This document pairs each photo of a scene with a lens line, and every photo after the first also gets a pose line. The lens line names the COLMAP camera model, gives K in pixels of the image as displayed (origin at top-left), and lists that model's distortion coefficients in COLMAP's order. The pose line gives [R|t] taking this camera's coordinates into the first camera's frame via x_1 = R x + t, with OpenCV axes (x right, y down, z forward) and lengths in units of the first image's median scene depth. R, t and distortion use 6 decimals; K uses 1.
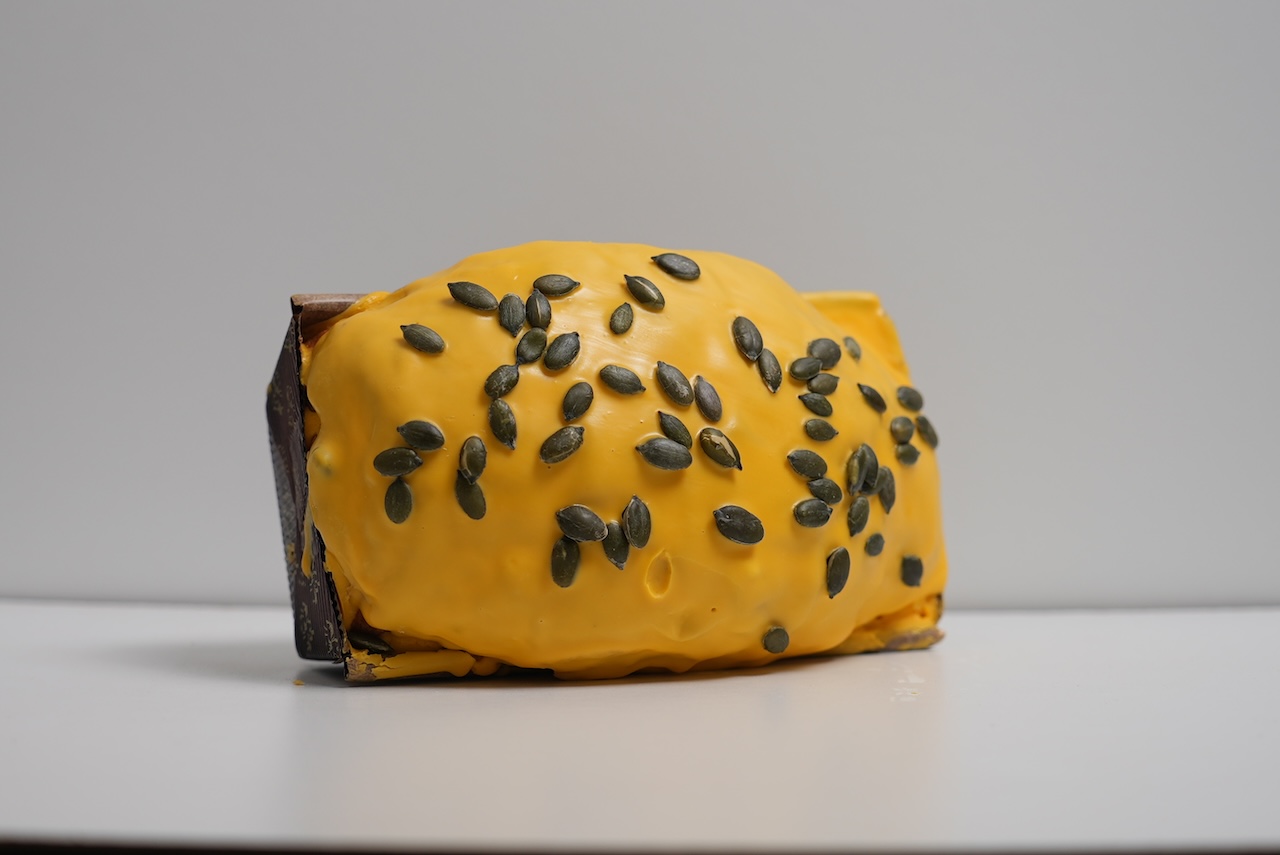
lens RADIAL K [[4028.3, 0, 640.0], [0, 4028.3, 427.5], [0, 0, 1]] dist [-0.095218, -0.024691]
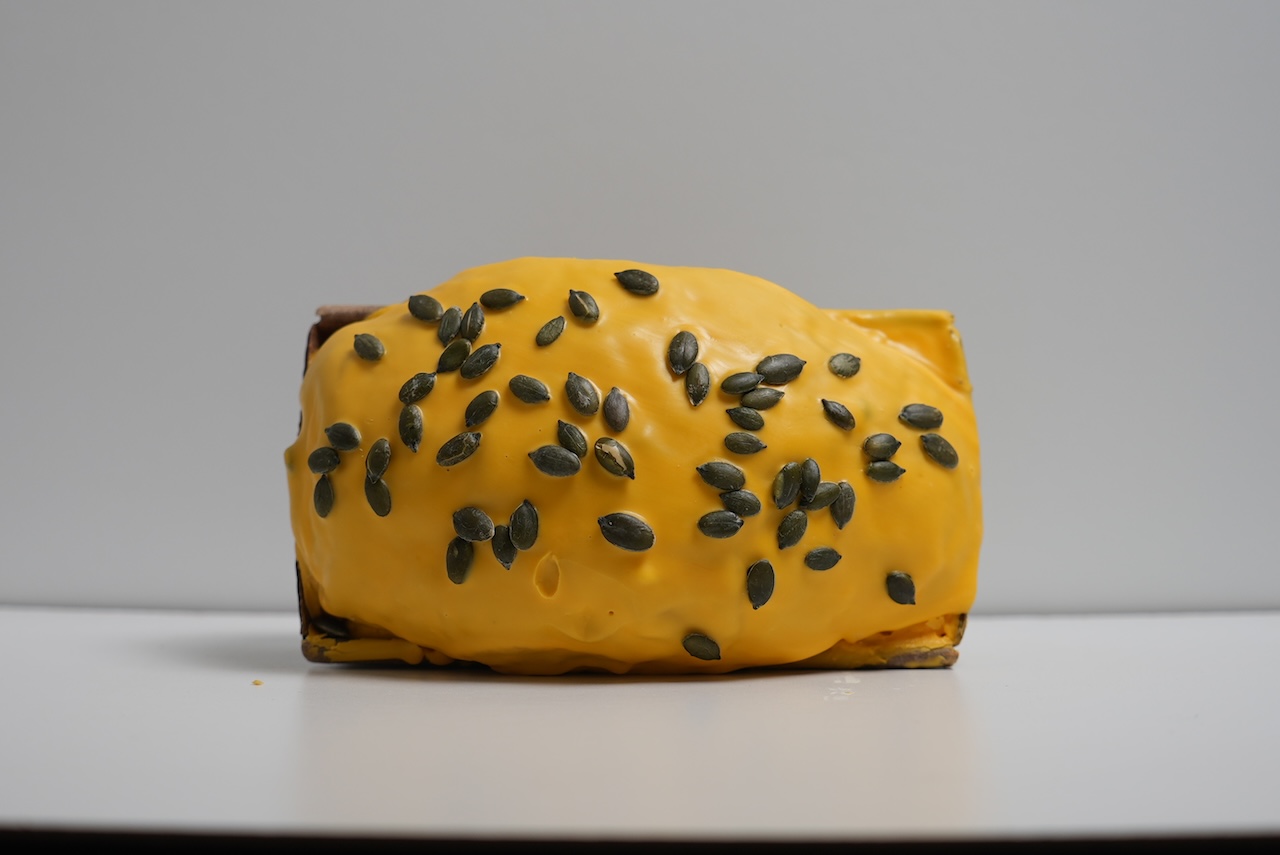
lens RADIAL K [[4028.3, 0, 640.0], [0, 4028.3, 427.5], [0, 0, 1]] dist [-0.095218, -0.024691]
pose [[0.861888, 0.025536, -0.506455, 0.548402], [-0.028720, 0.999586, 0.001525, -0.004305], [0.506285, 0.013231, 0.862265, 0.108827]]
